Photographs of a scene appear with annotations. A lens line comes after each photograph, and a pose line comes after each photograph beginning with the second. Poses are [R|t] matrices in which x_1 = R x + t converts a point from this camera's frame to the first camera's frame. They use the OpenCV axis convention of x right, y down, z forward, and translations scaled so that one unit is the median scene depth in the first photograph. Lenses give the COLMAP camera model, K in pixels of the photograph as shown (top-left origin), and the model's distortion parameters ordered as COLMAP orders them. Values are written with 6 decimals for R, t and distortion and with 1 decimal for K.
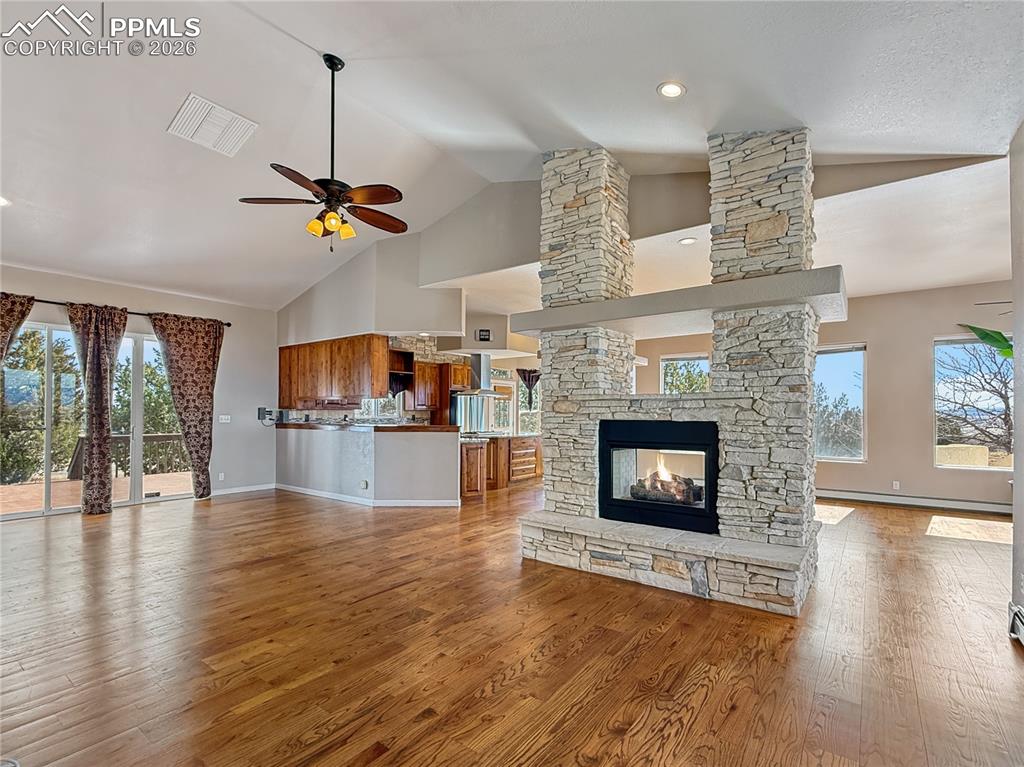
lens RADIAL K [[479.8, 0, 512.5], [0, 479.8, 411.5], [0, 0, 1]] dist [0.000324, -0.000005]
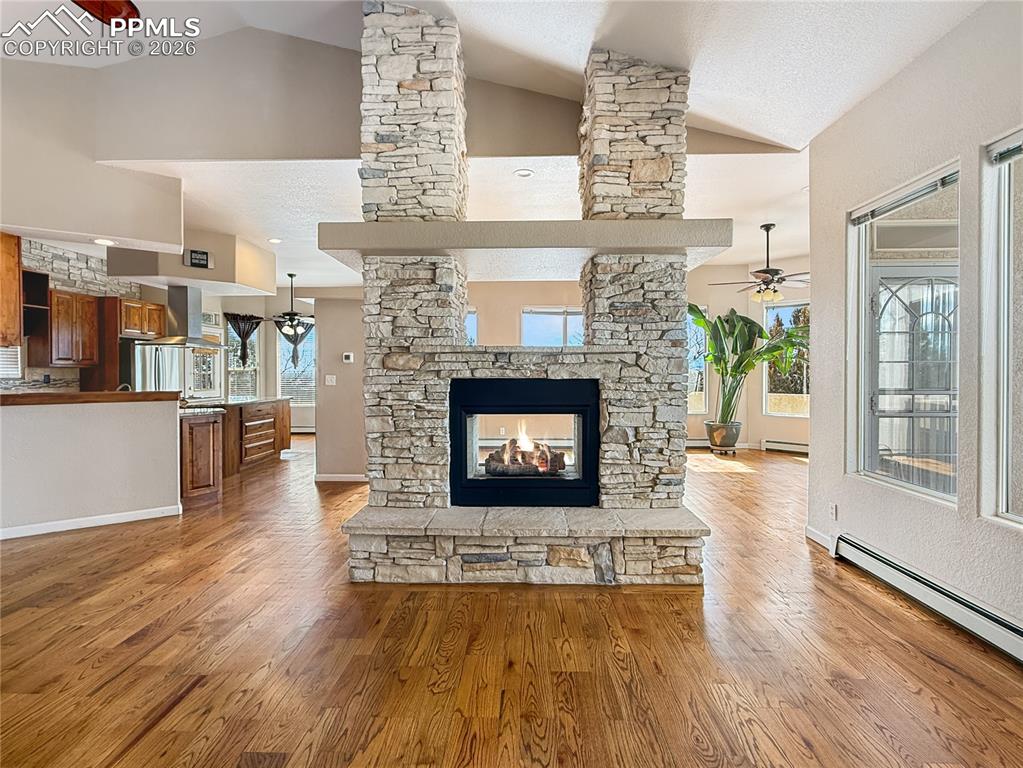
lens RADIAL K [[489.1, 0, 511.1], [0, 489.1, 376.4], [0, 0, 1]] dist [-0.000217, 0.000087]
pose [[0.818396, -0.010975, 0.574550, -0.203928], [0.002293, 0.999872, 0.015833, 0.001585], [-0.574650, -0.011640, 0.818316, 0.329614]]
